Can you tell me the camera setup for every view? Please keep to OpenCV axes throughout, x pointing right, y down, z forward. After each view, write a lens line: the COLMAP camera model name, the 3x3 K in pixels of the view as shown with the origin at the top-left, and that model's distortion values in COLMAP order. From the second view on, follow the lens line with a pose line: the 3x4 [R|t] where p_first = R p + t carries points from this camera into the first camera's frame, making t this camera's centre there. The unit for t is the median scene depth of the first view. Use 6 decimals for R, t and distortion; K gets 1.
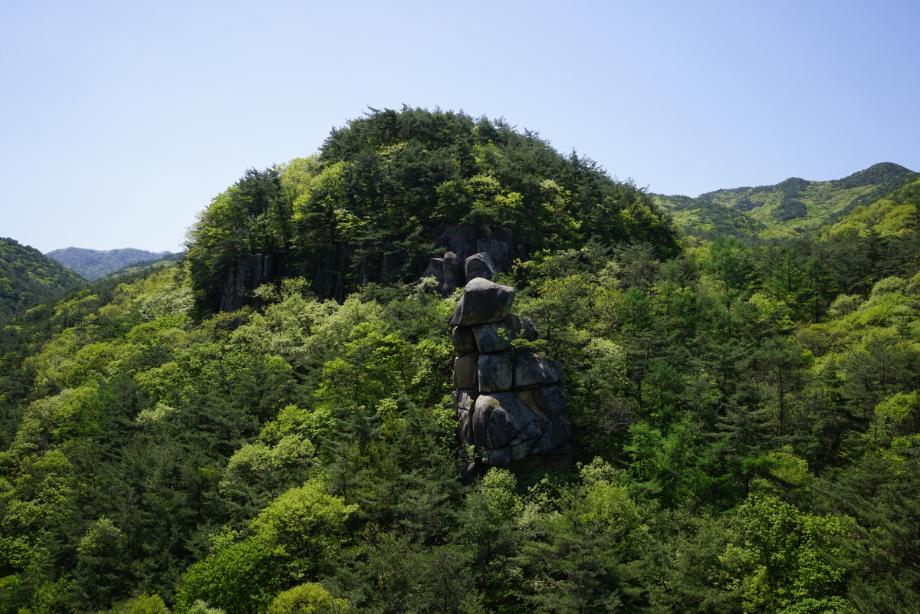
lens RADIAL K [[703.5, 0, 457.1], [0, 703.5, 306.7], [0, 0, 1]] dist [-0.049396, 0.003460]
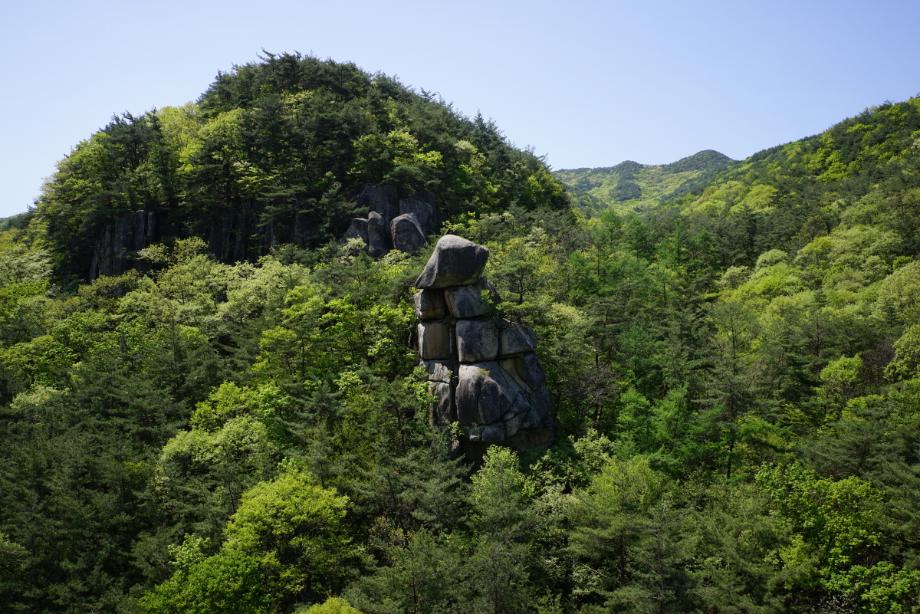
lens RADIAL K [[703.5, 0, 457.1], [0, 703.5, 306.7], [0, 0, 1]] dist [-0.049396, 0.003460]
pose [[0.975029, -0.001967, 0.222068, -0.105291], [-0.005987, 0.999365, 0.035137, 0.012401], [-0.221996, -0.035589, 0.974398, 0.082644]]
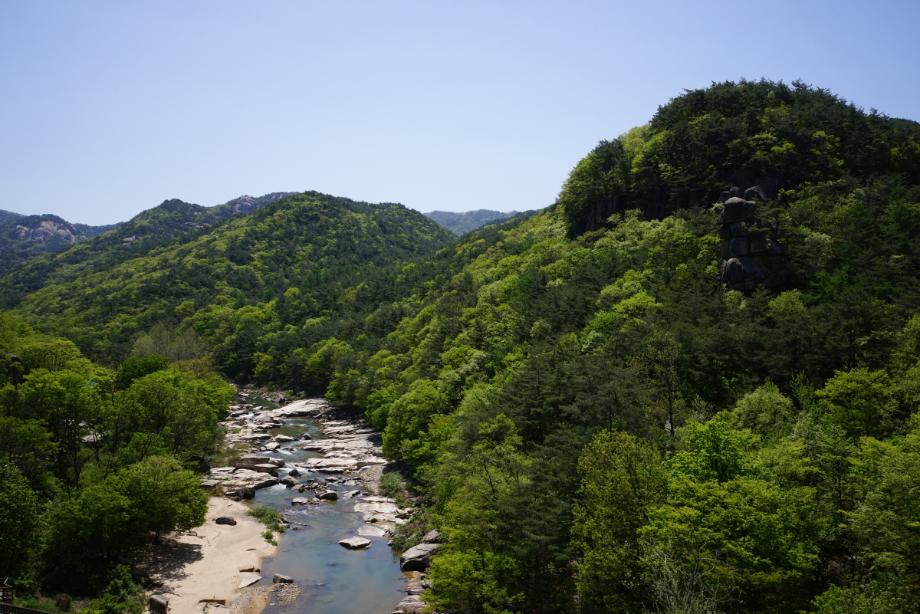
lens RADIAL K [[703.5, 0, 457.1], [0, 703.5, 306.7], [0, 0, 1]] dist [-0.049396, 0.003460]
pose [[0.890184, 0.017435, -0.455268, 0.144244], [0.011098, 0.998141, 0.059924, 0.082917], [0.455466, -0.058396, 0.888336, -0.622234]]
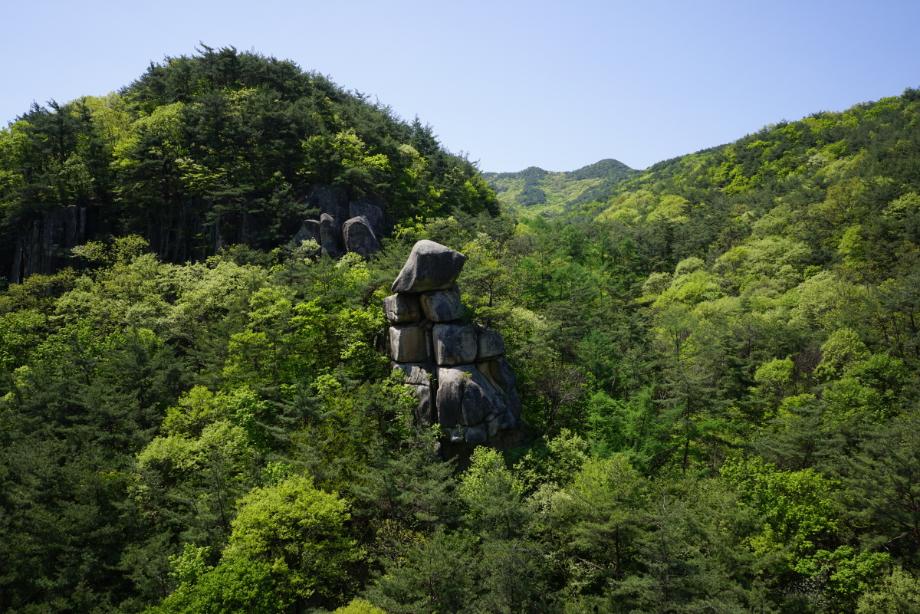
lens RADIAL K [[700.9, 0, 457.3], [0, 700.9, 307.1], [0, 0, 1]] dist [-0.038137, 0.014572]
pose [[0.935453, 0.005840, 0.353403, -0.166170], [-0.018485, 0.999304, 0.032415, 0.010263], [-0.352967, -0.036855, 0.934909, 0.089643]]
